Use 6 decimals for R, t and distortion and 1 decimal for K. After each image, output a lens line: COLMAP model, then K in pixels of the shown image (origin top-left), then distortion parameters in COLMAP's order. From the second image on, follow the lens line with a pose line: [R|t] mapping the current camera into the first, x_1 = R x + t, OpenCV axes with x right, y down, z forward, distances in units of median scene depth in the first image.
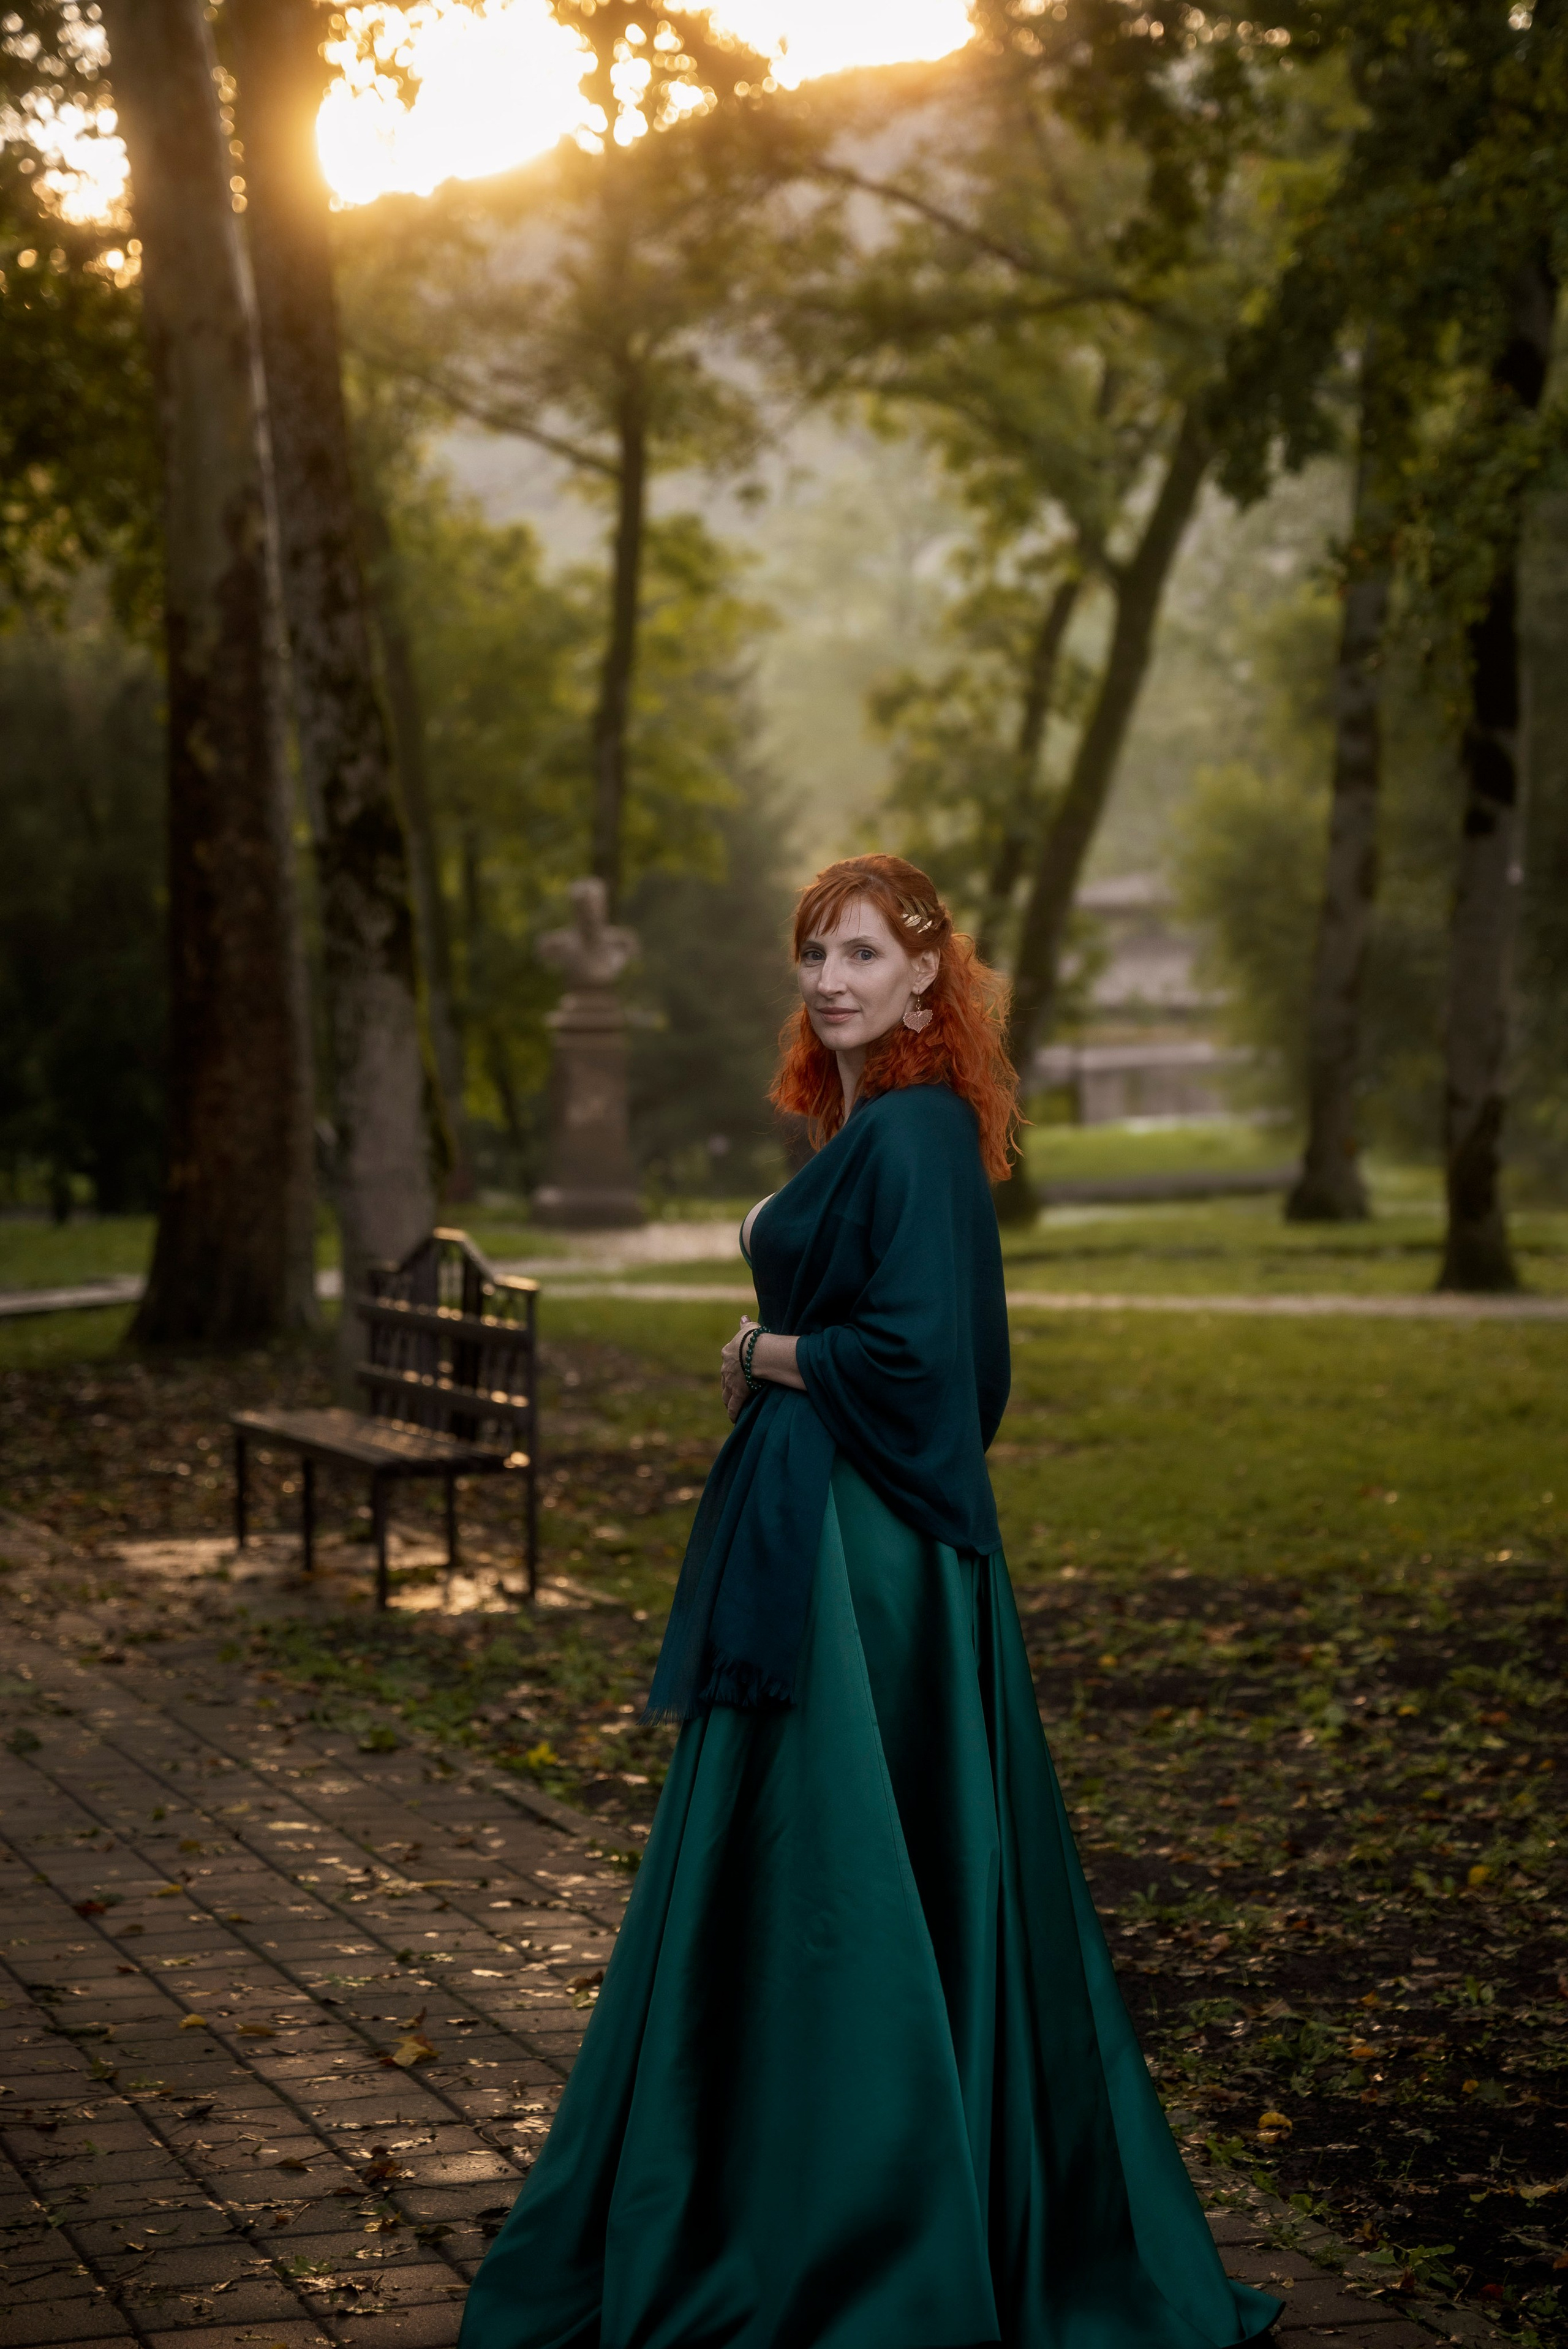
lens RADIAL K [[5547.9, 0, 937.9], [0, 5547.9, 1007.7], [0, 0, 1]] dist [0.619036, 0.000000]
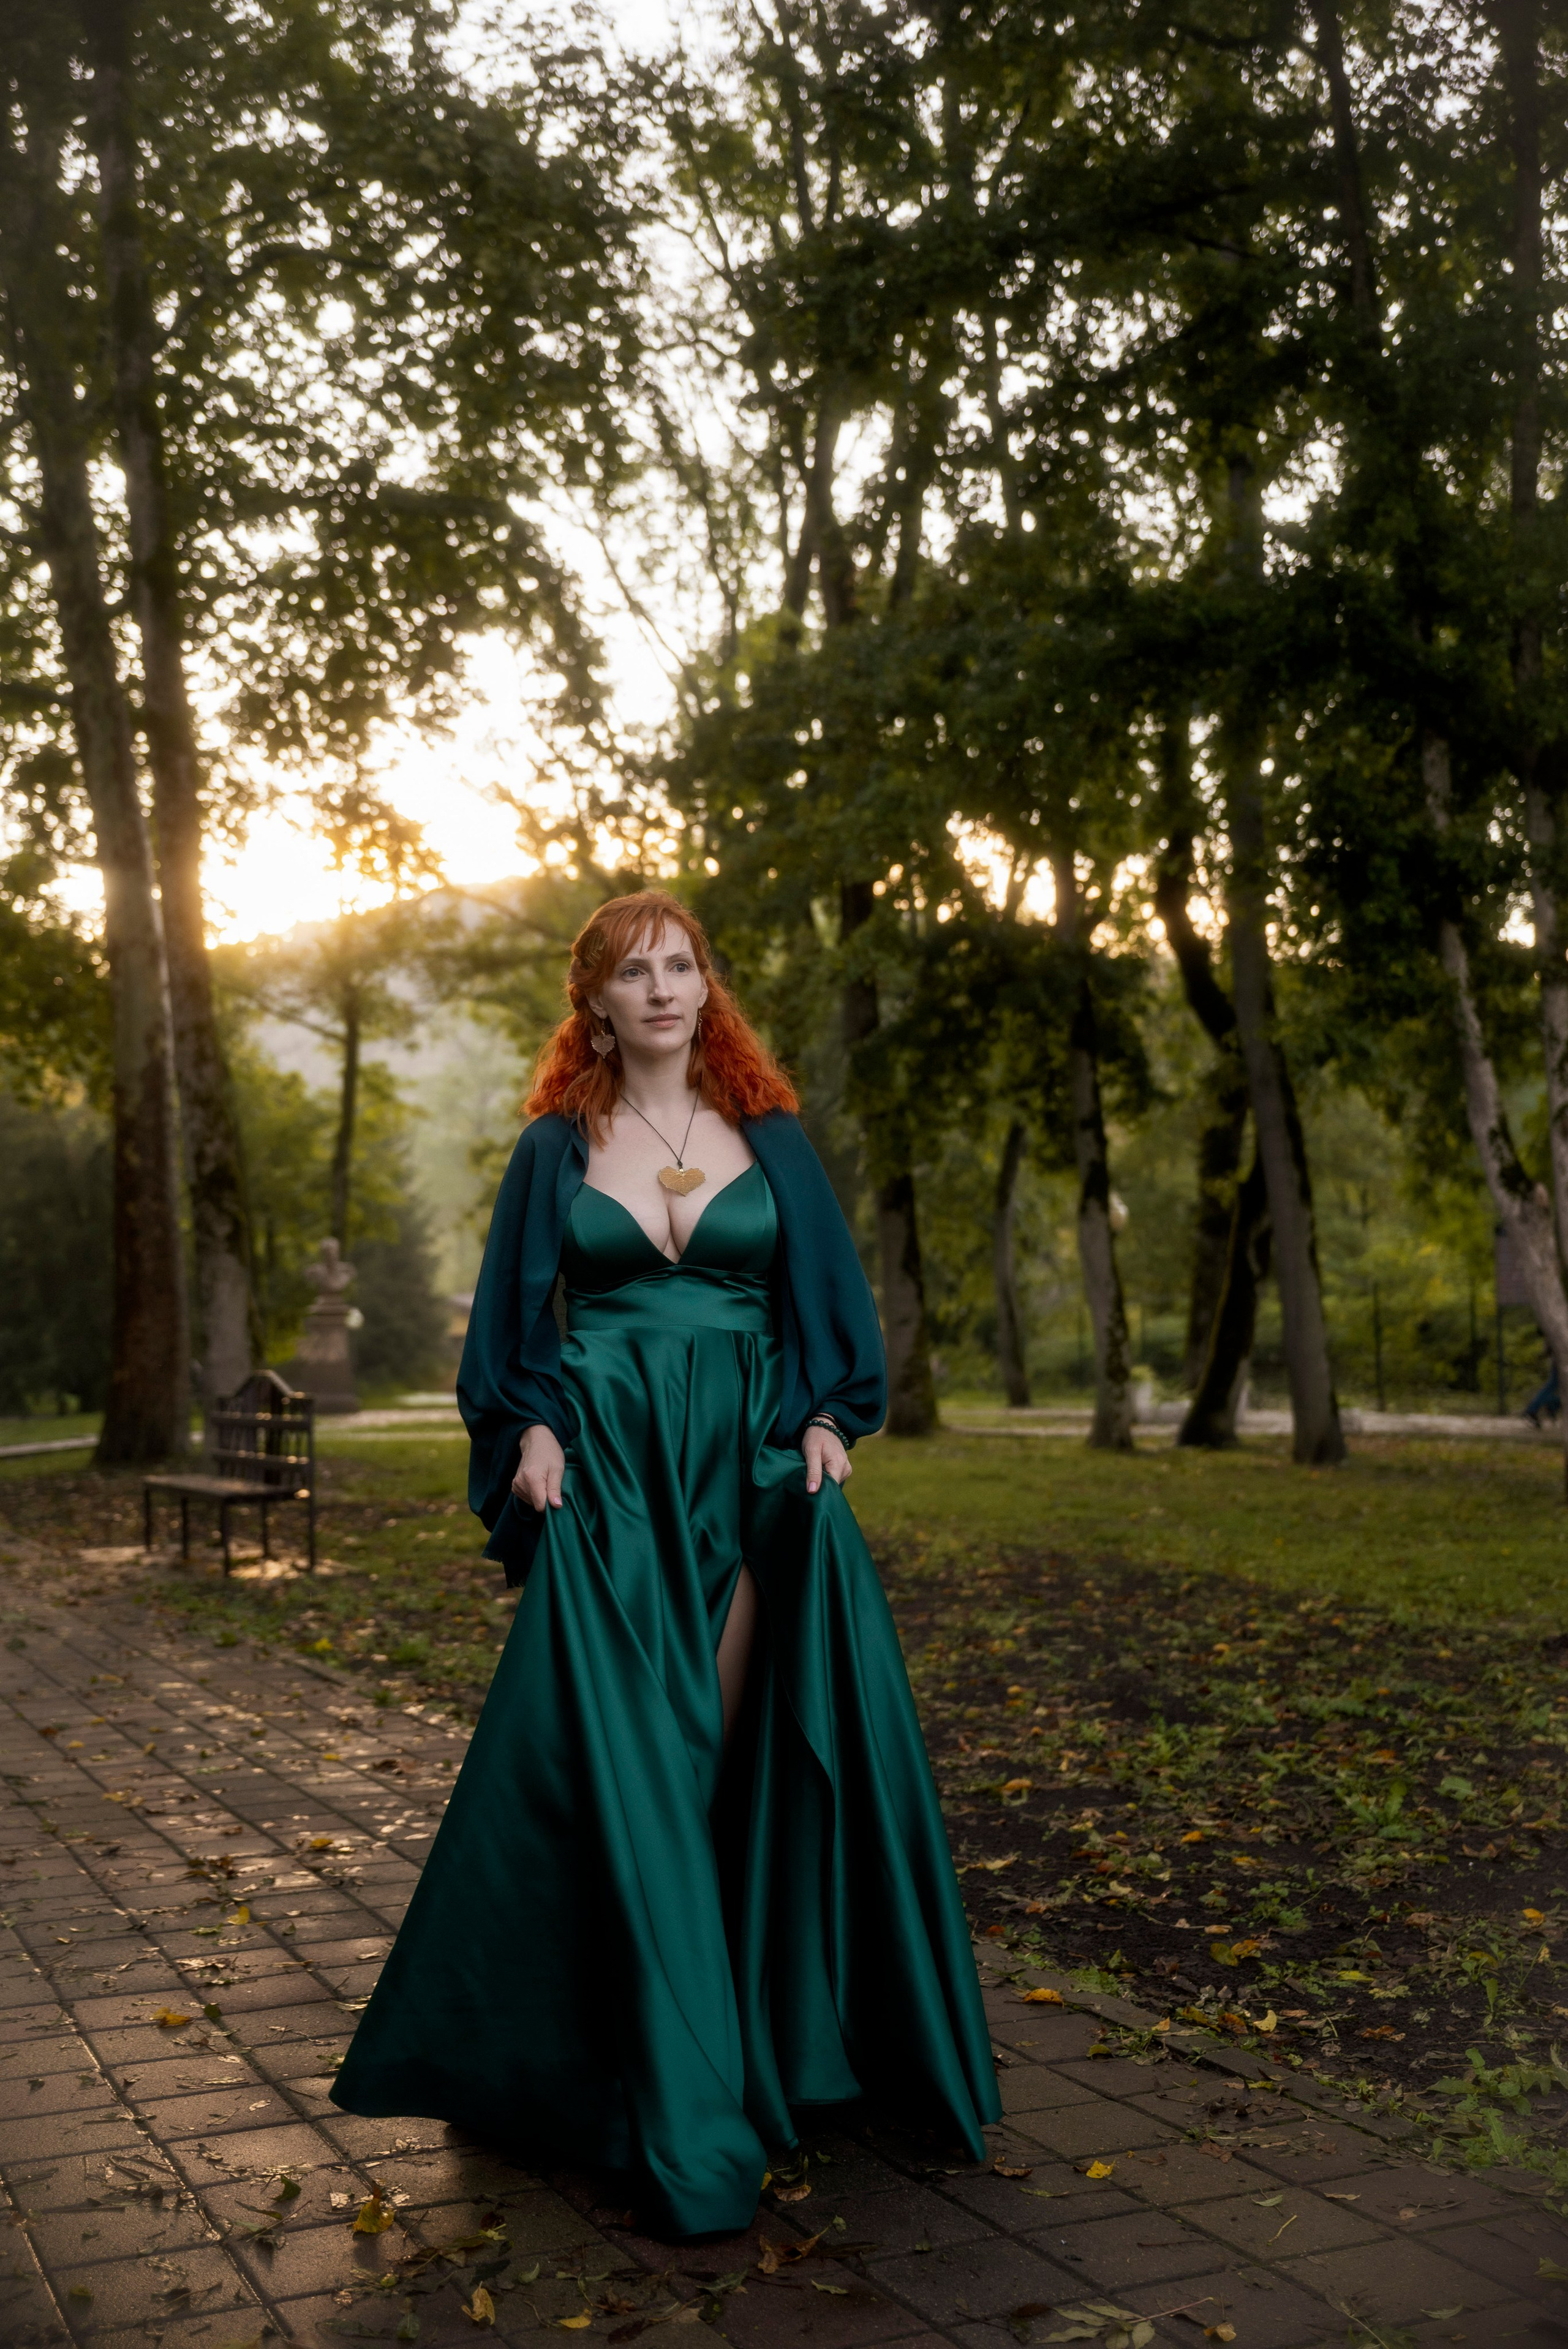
lens RADIAL K [[2523.8, 0, 842.6], [0, 2523.8, 1167.6], [0, 0, 1]] dist [0.012275, 0.000000]
pose [[0.990062, -0.005054, 0.140538, -0.016916], [0.014746, 0.997576, -0.068007, 0.033711], [-0.139853, 0.069403, 0.987737, 0.166404]]
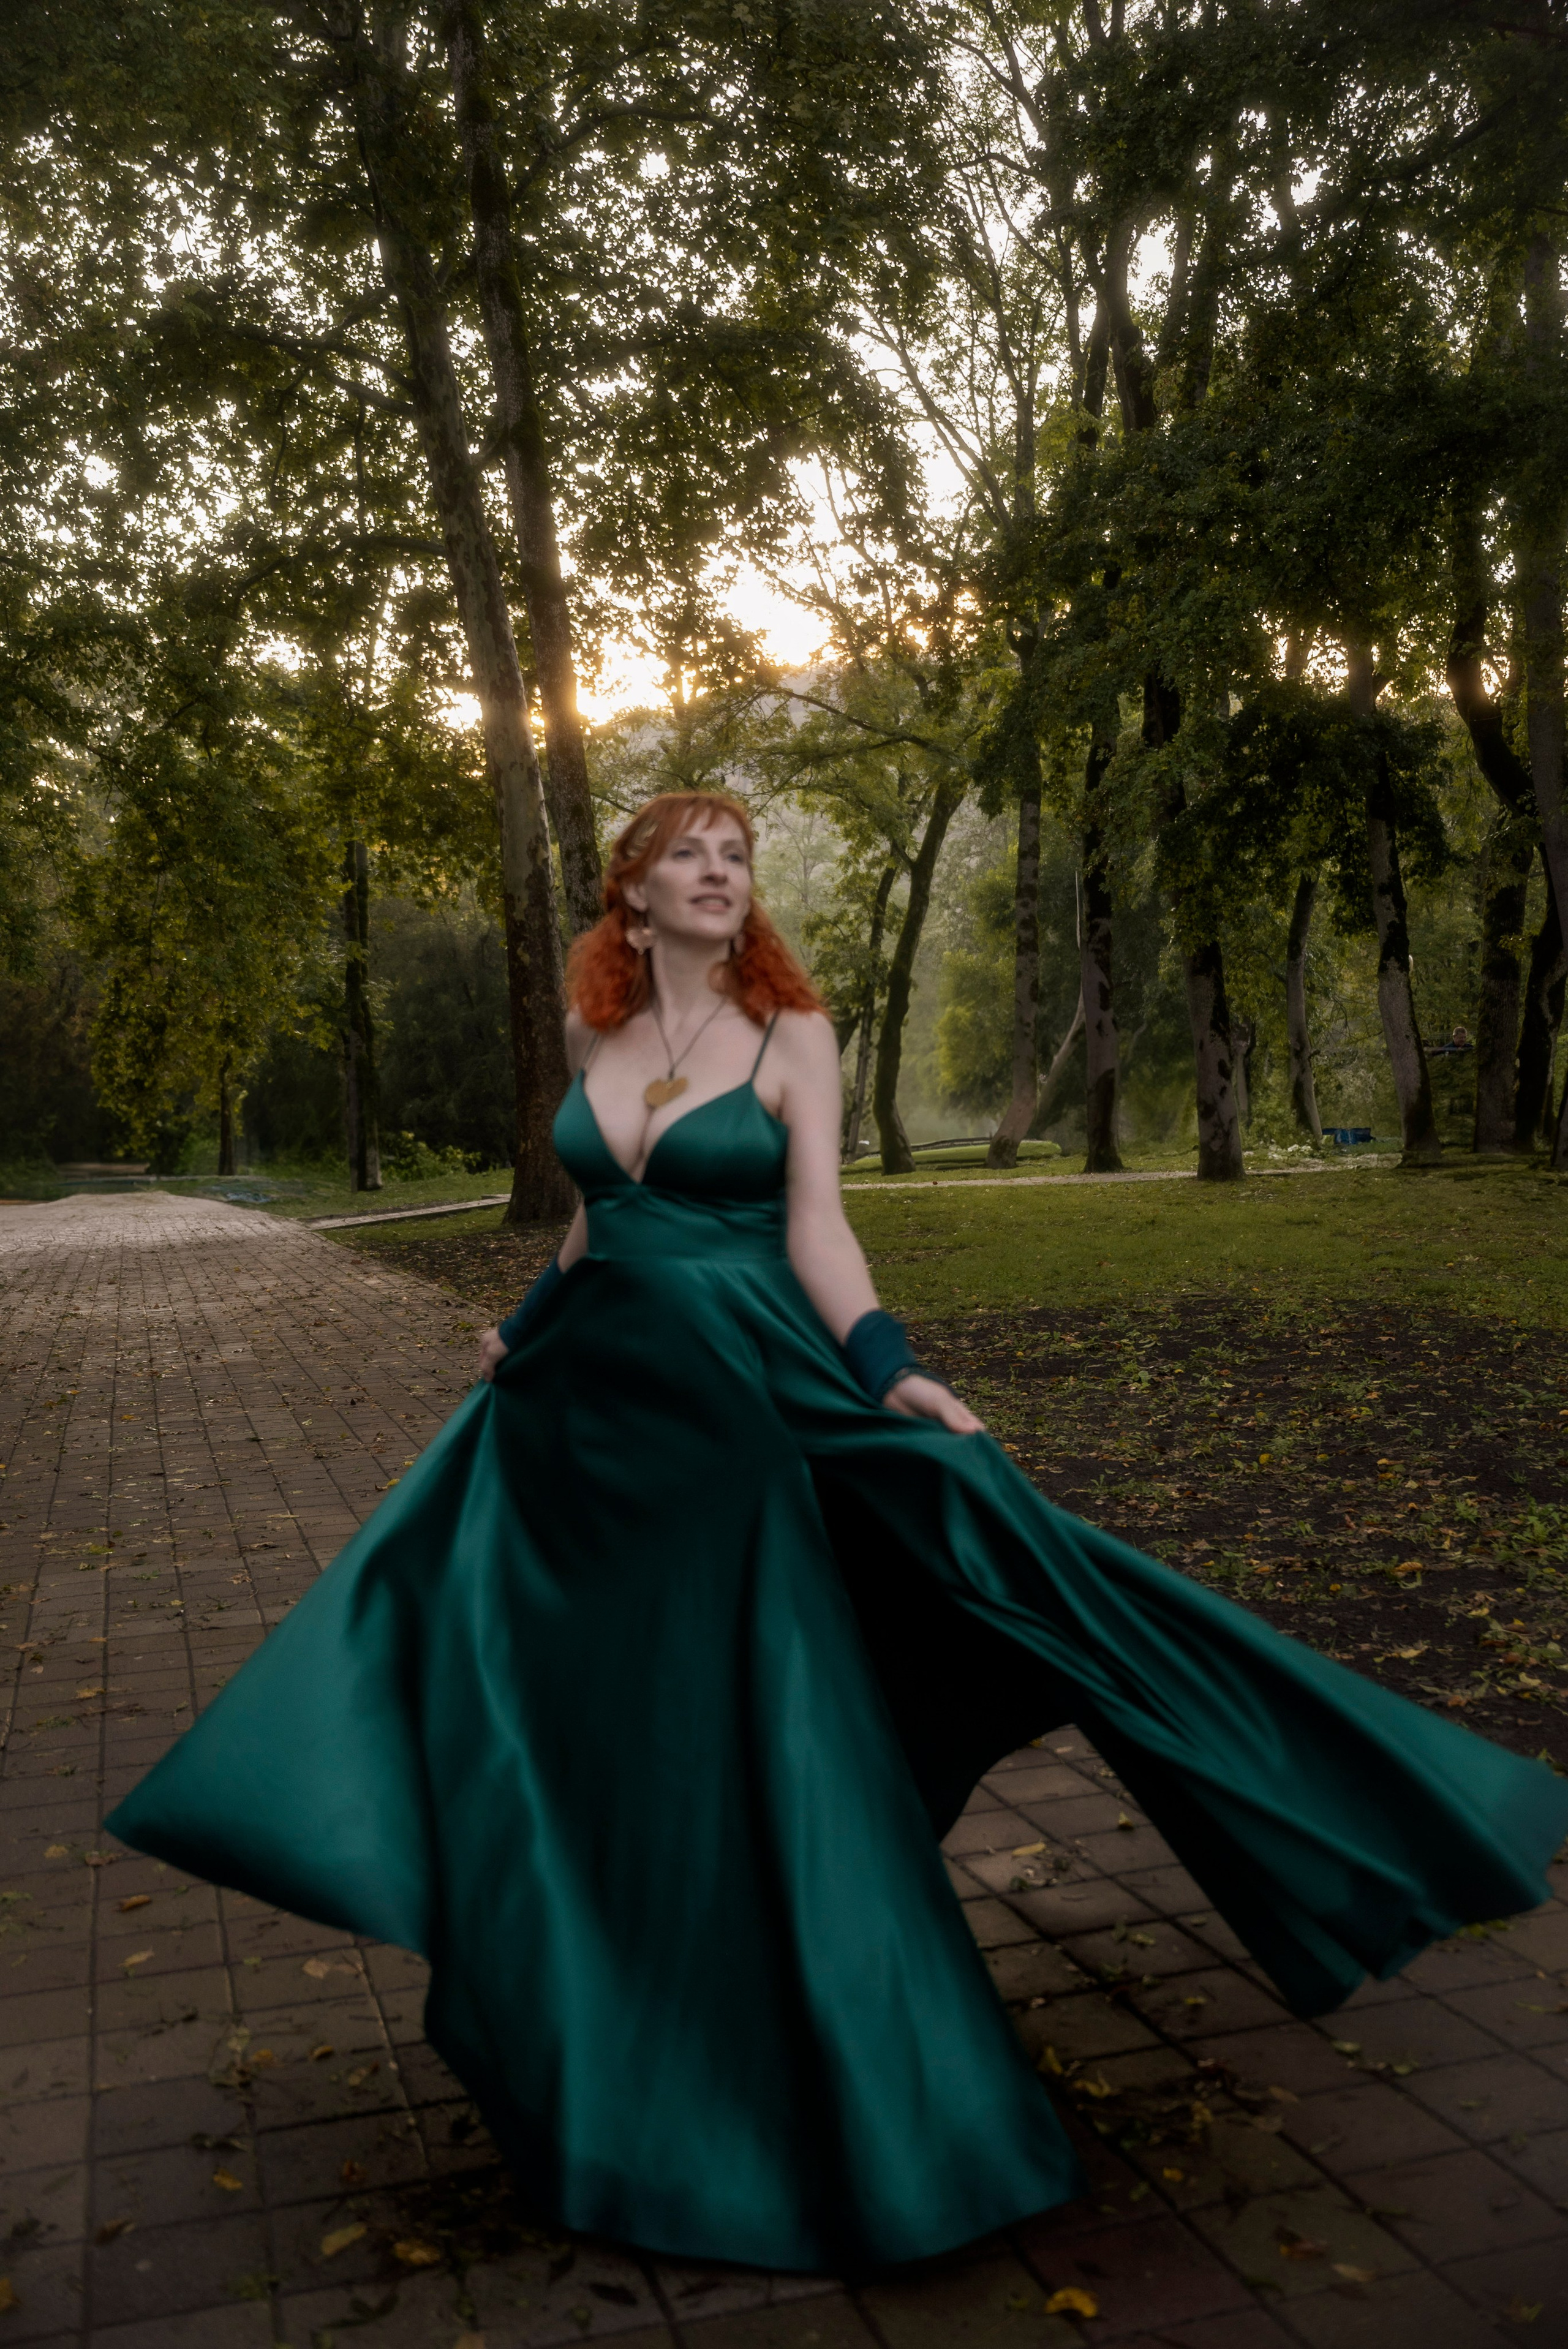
lens RADIAL K [[2267.2, 0, 772.8], [0, 2267.2, 1186.6], [0, 0, 1]] dist [0.009060, 0.000000]
pose [[0.998667, -0.049511, -0.014607, -0.038387], [0.050167, 0.997556, 0.048637, 0.010815], [0.012163, -0.049305, 0.998710, 0.163749]]
